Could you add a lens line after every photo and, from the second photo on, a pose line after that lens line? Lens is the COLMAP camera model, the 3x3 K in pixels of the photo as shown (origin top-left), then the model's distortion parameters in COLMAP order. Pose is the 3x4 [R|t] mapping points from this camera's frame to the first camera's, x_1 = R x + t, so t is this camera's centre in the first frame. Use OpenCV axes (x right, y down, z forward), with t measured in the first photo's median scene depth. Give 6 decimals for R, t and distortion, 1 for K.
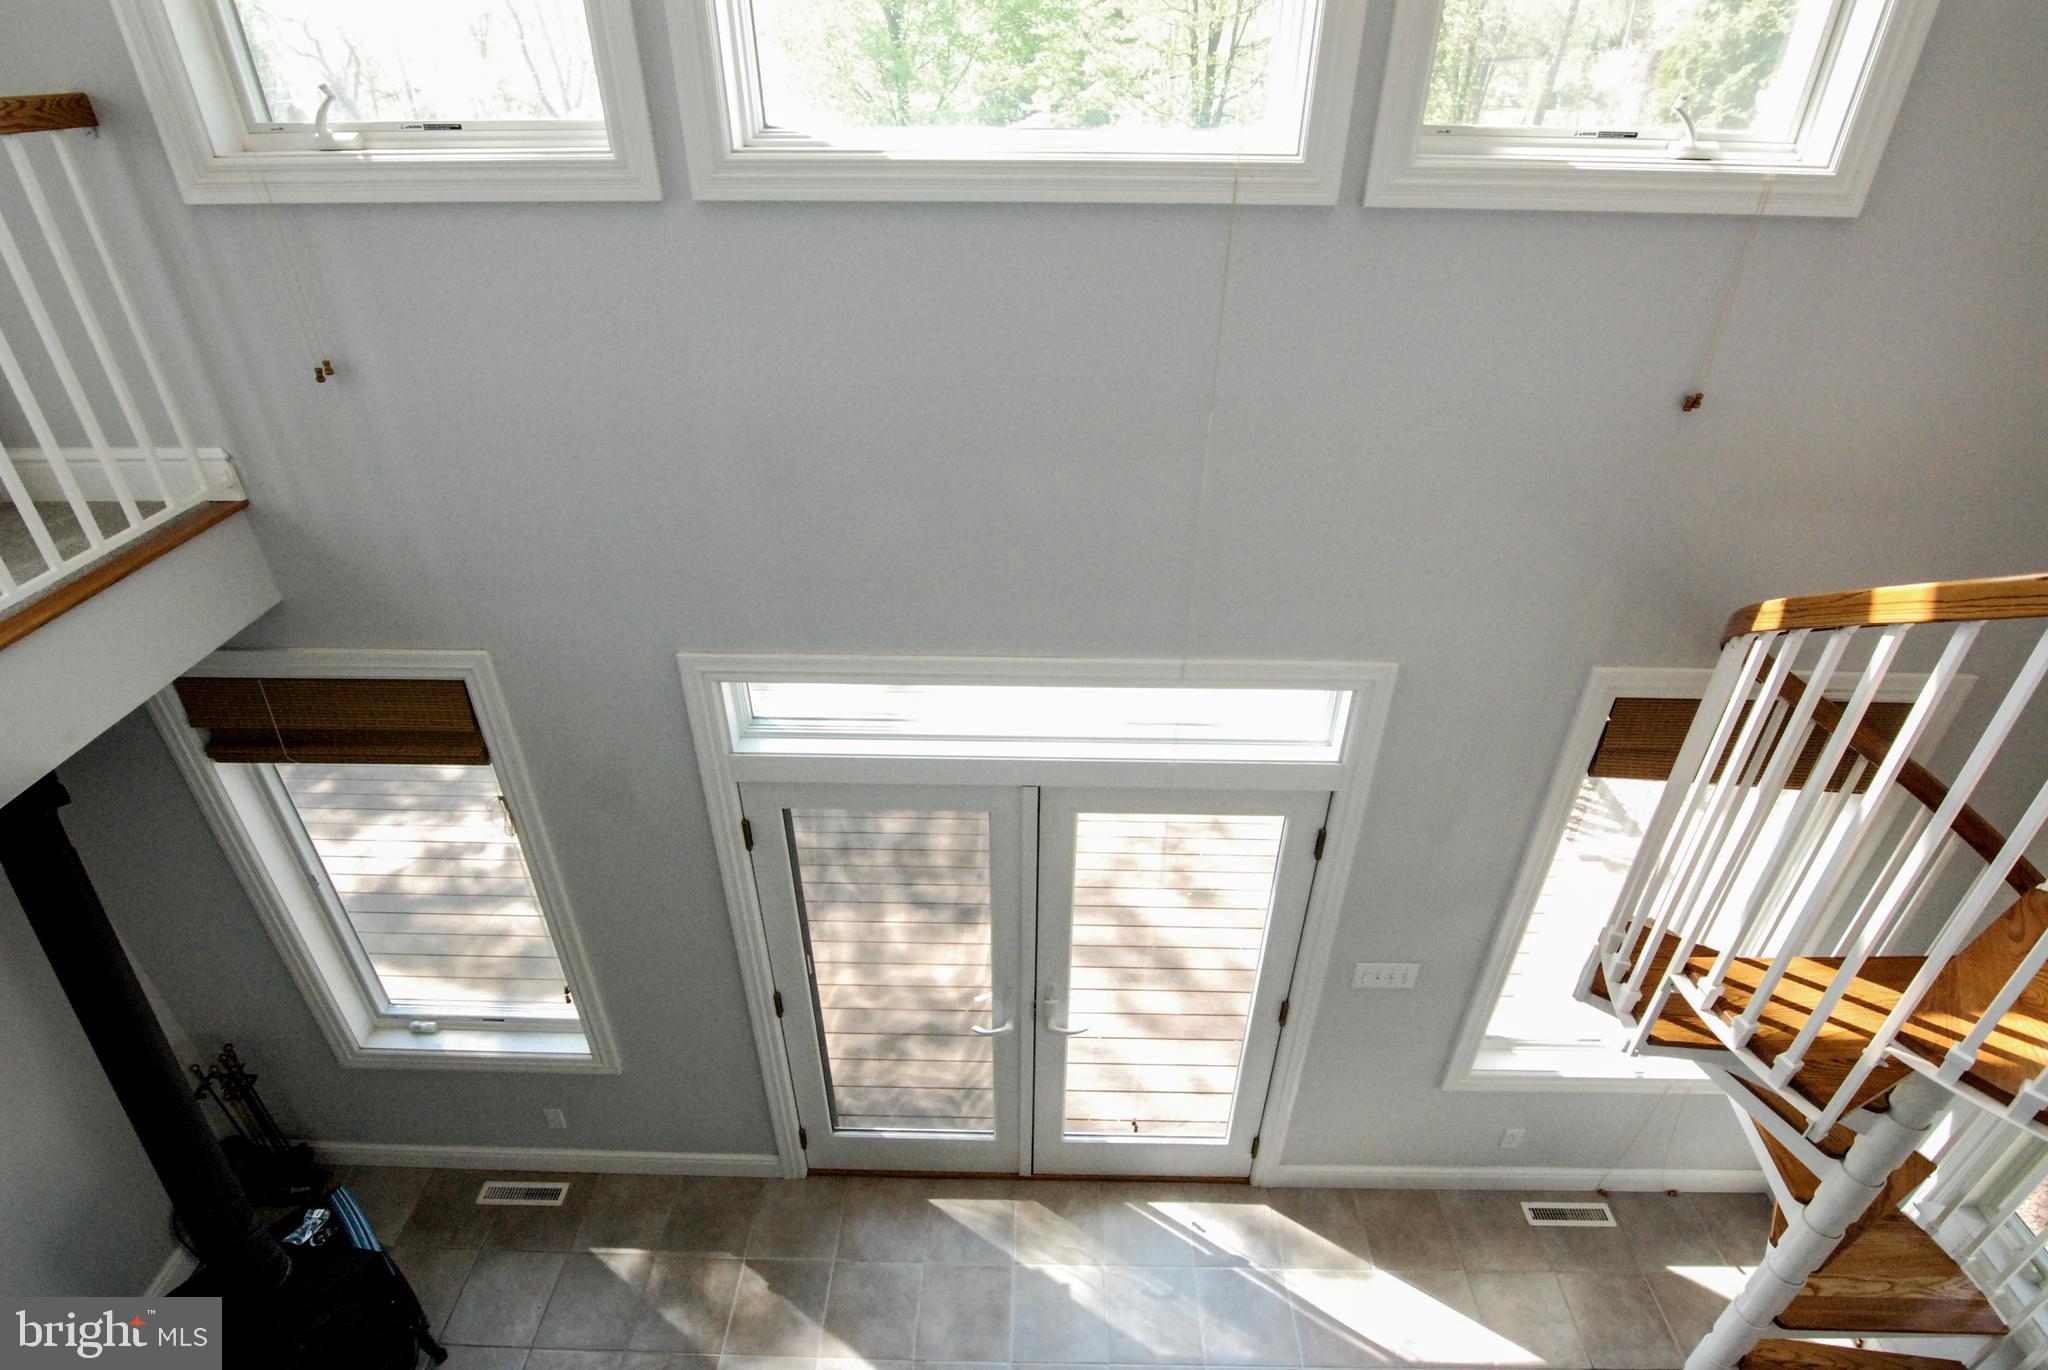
lens RADIAL K [[995.4, 0, 1020.1], [0, 995.4, 686.5], [0, 0, 1]] dist [-0.003906, -0.011900]
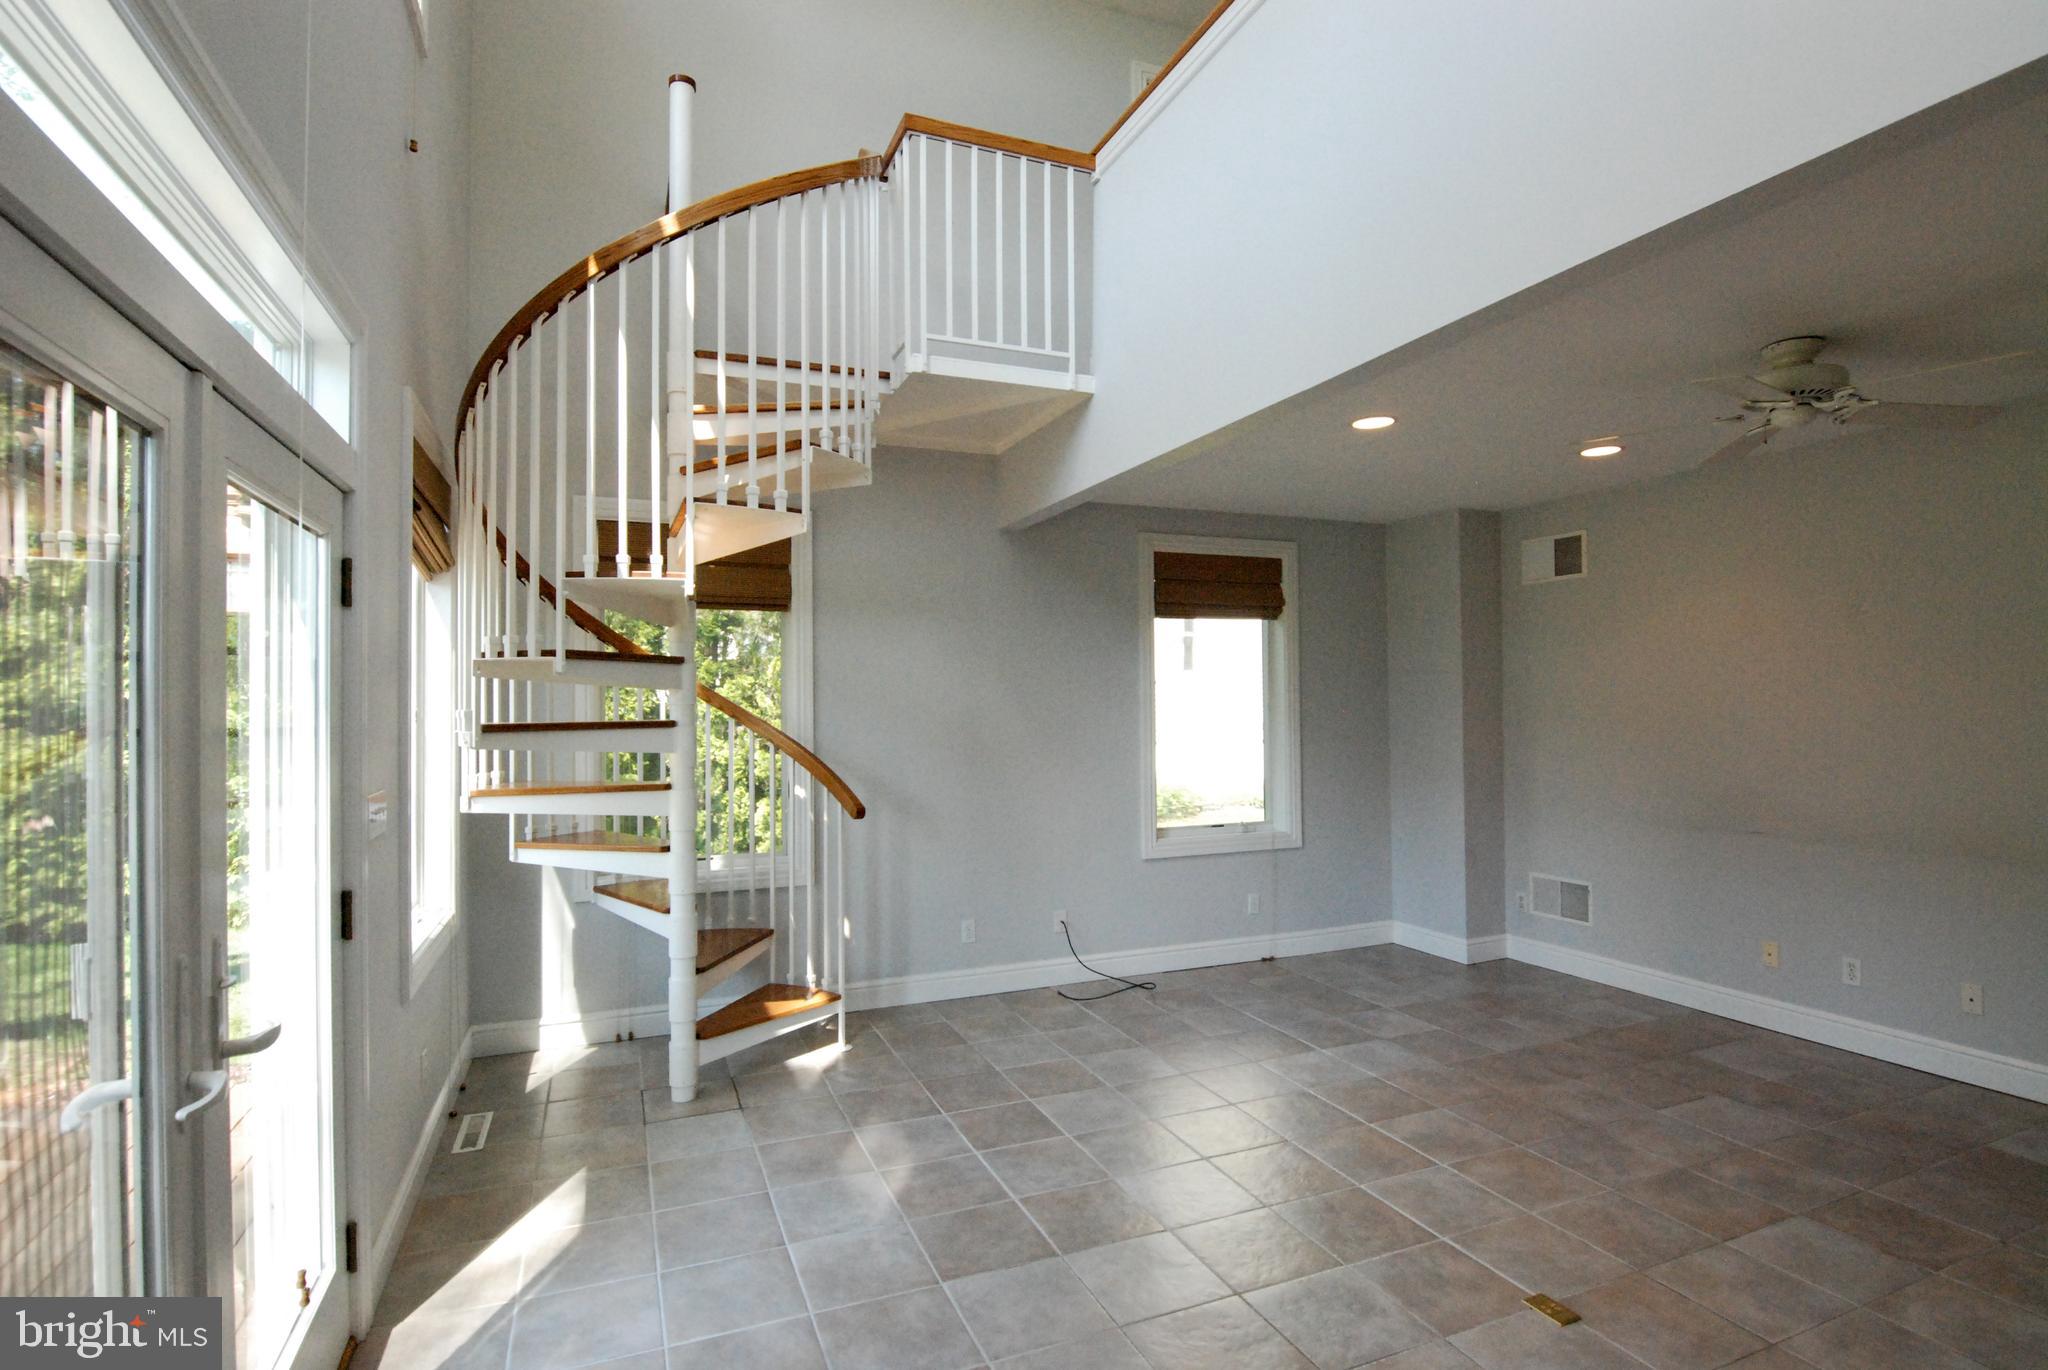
lens RADIAL K [[995.4, 0, 1020.1], [0, 995.4, 686.5], [0, 0, 1]] dist [-0.003906, -0.011900]
pose [[-0.398378, 0.016820, 0.917067, -0.542446], [0.492198, 0.847604, 0.198267, 0.298709], [-0.773975, 0.530363, -0.345945, 0.825497]]
